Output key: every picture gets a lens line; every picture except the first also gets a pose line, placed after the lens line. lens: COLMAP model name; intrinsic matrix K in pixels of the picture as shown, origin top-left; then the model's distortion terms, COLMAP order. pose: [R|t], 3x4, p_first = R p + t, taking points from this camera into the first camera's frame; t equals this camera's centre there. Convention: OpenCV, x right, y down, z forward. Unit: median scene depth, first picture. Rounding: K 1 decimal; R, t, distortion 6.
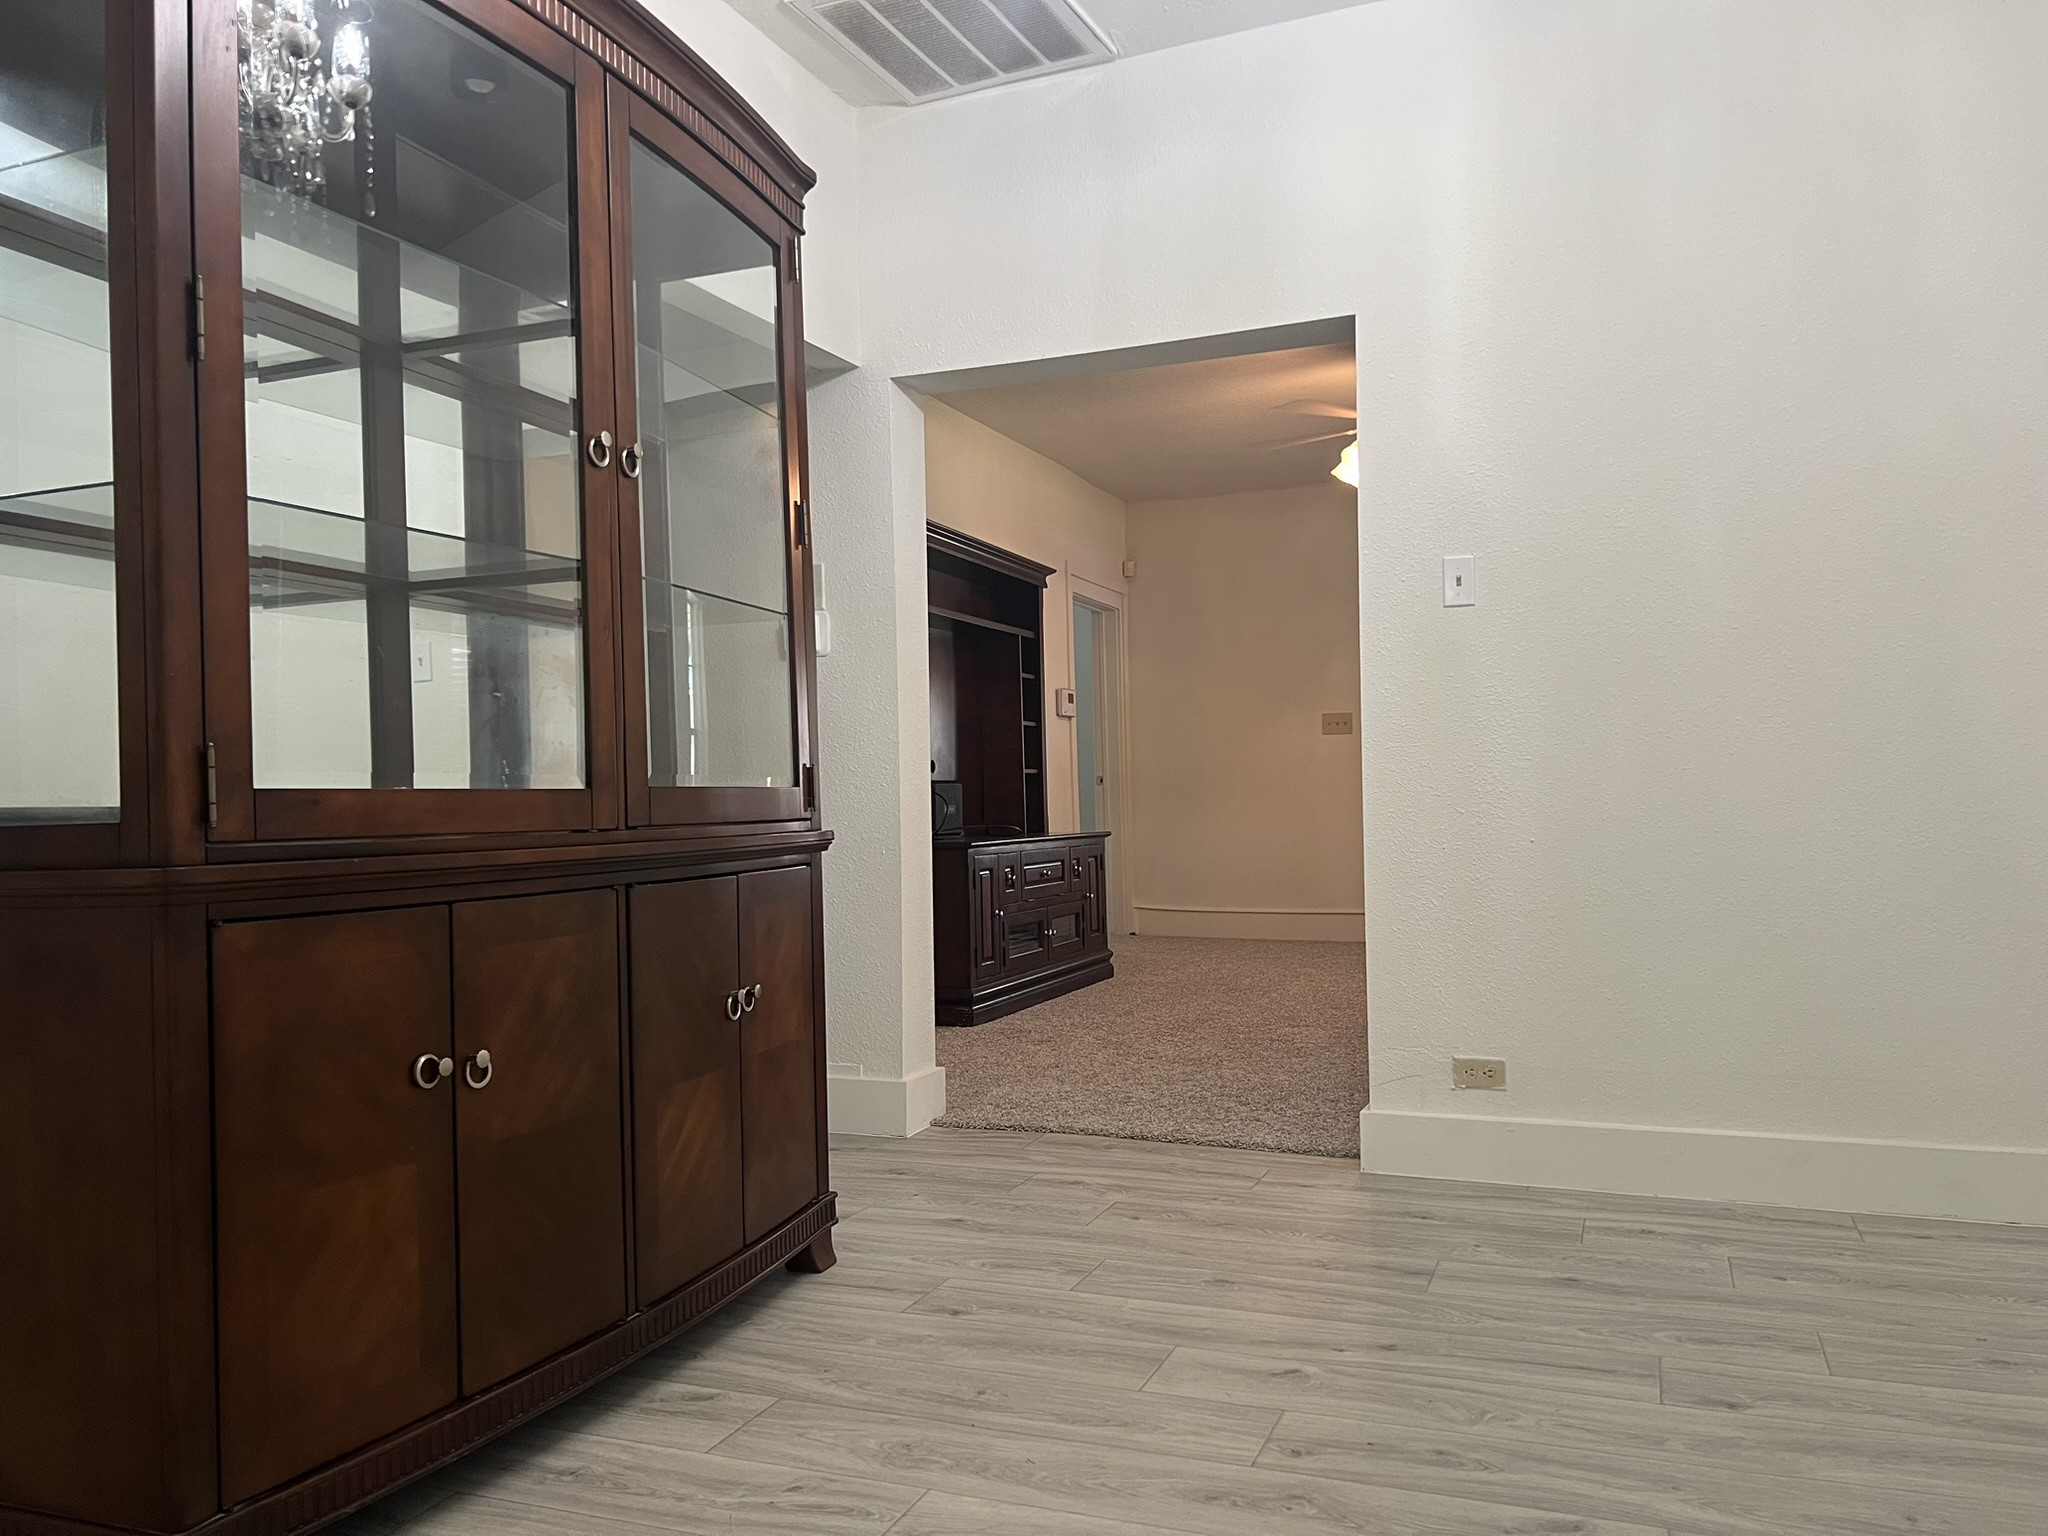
lens RADIAL K [[1540.5, 0, 1025.5], [0, 1540.5, 788.5], [0, 0, 1]] dist [0.056680, -0.069280]
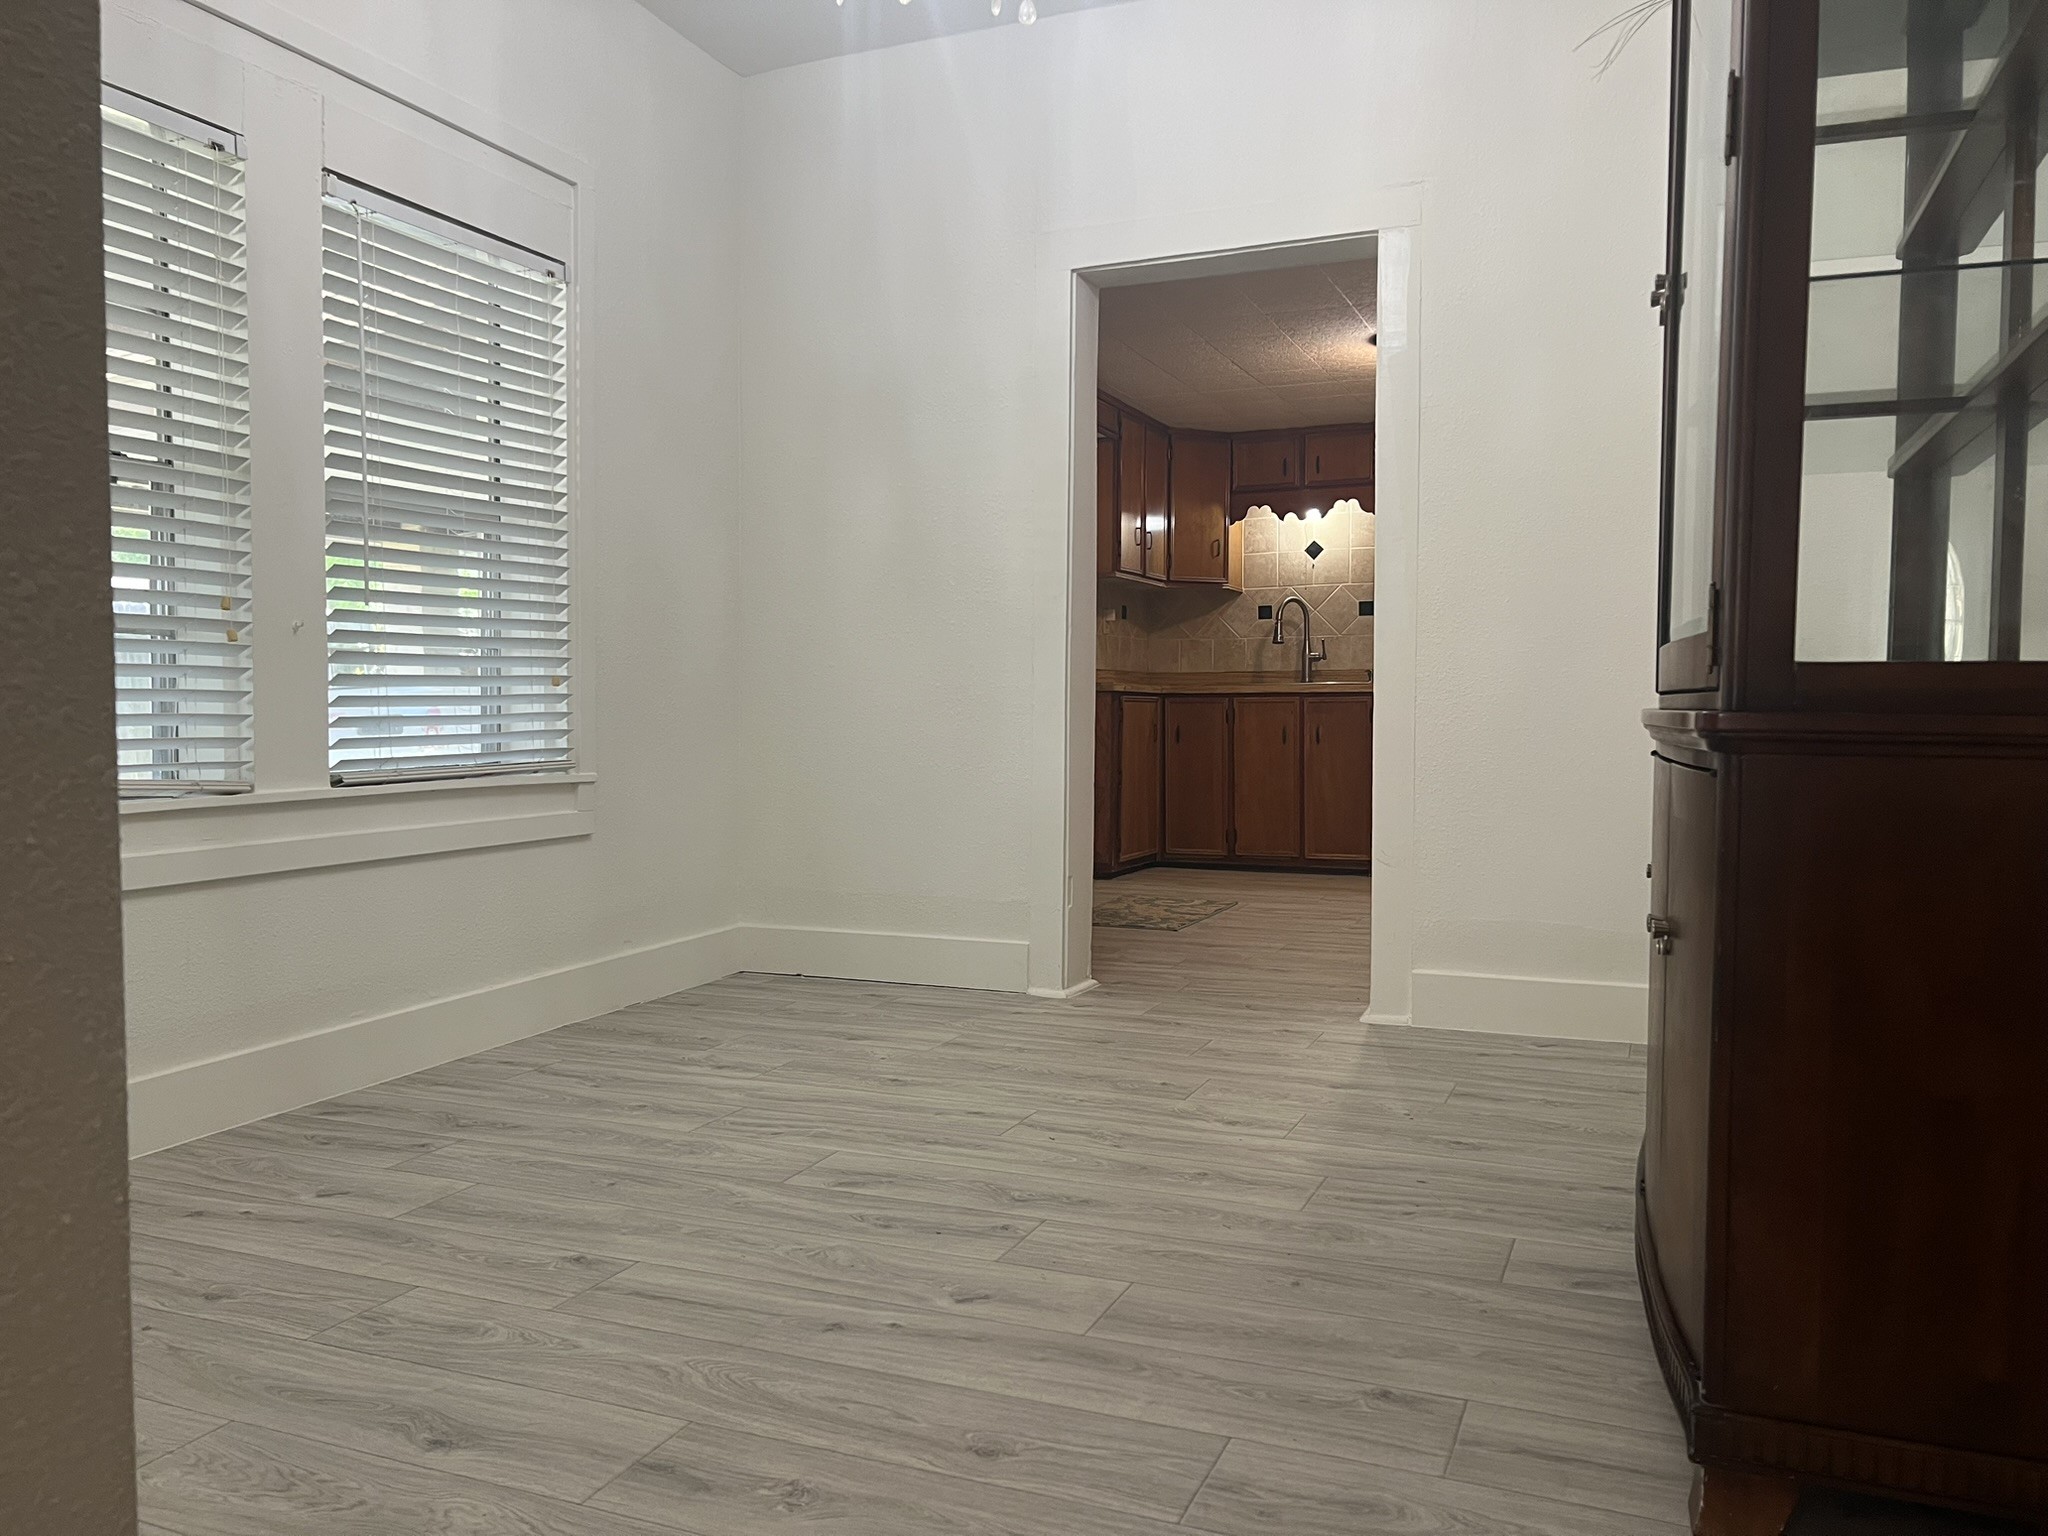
lens RADIAL K [[1540.5, 0, 1025.5], [0, 1540.5, 788.5], [0, 0, 1]] dist [0.056680, -0.069280]
pose [[-0.999462, 0.022063, 0.024248, 0.109549], [0.023216, 0.998560, 0.048363, 0.029097], [-0.023146, 0.048900, -0.998535, 1.949570]]
